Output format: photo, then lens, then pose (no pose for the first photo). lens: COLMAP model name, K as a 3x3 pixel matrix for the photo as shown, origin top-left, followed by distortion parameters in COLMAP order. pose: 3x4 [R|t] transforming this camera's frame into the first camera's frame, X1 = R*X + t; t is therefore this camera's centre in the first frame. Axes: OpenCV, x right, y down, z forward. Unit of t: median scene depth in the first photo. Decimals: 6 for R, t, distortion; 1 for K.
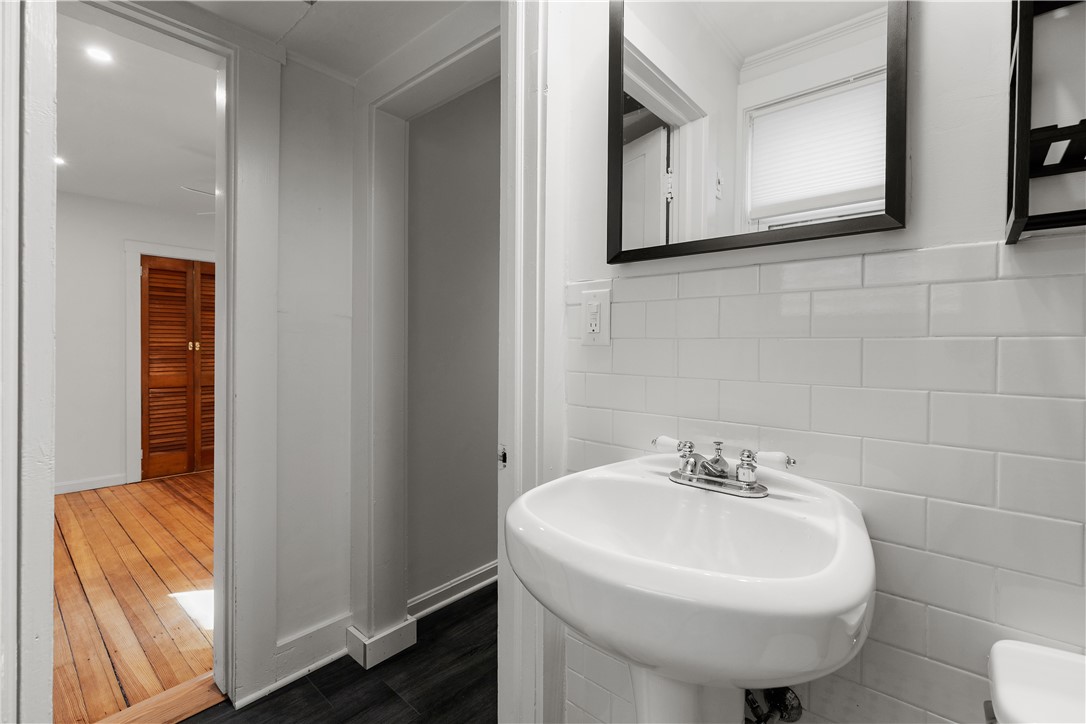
lens RADIAL K [[485.3, 0, 546.3], [0, 485.3, 343.2], [0, 0, 1]] dist [0.004498, 0.000882]
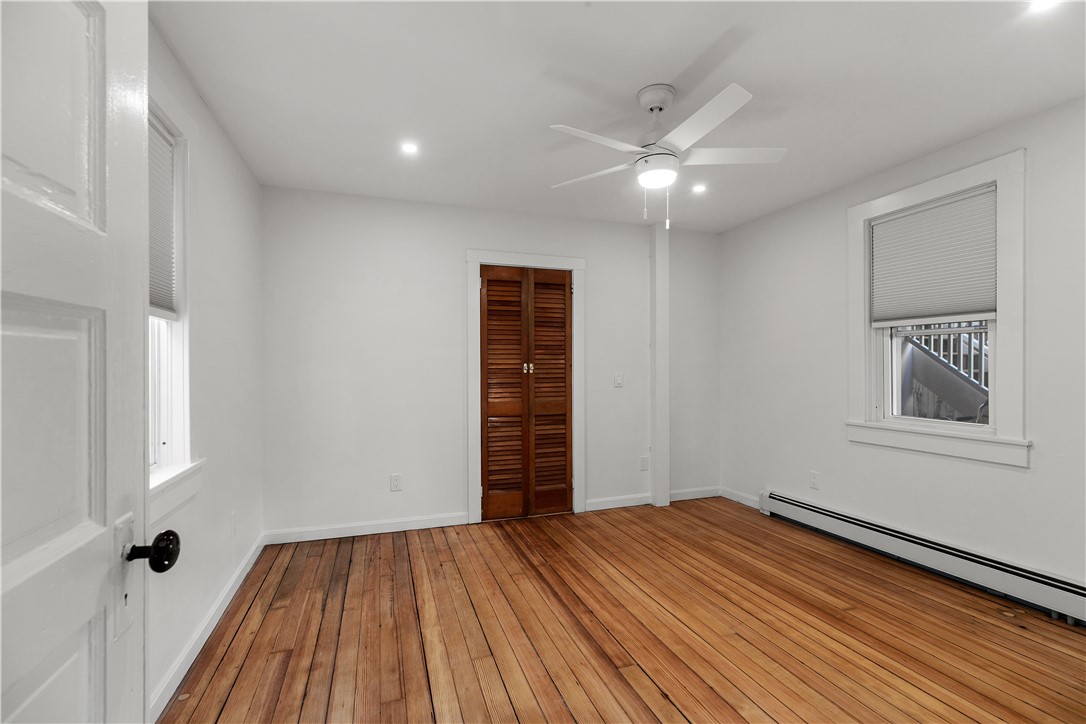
lens RADIAL K [[485.3, 0, 546.3], [0, 485.3, 343.2], [0, 0, 1]] dist [0.004498, 0.000882]
pose [[0.869931, -0.028108, -0.492373, -0.287781], [0.011270, 0.999247, -0.037132, -0.006012], [0.493045, 0.026753, 0.869592, 0.285847]]
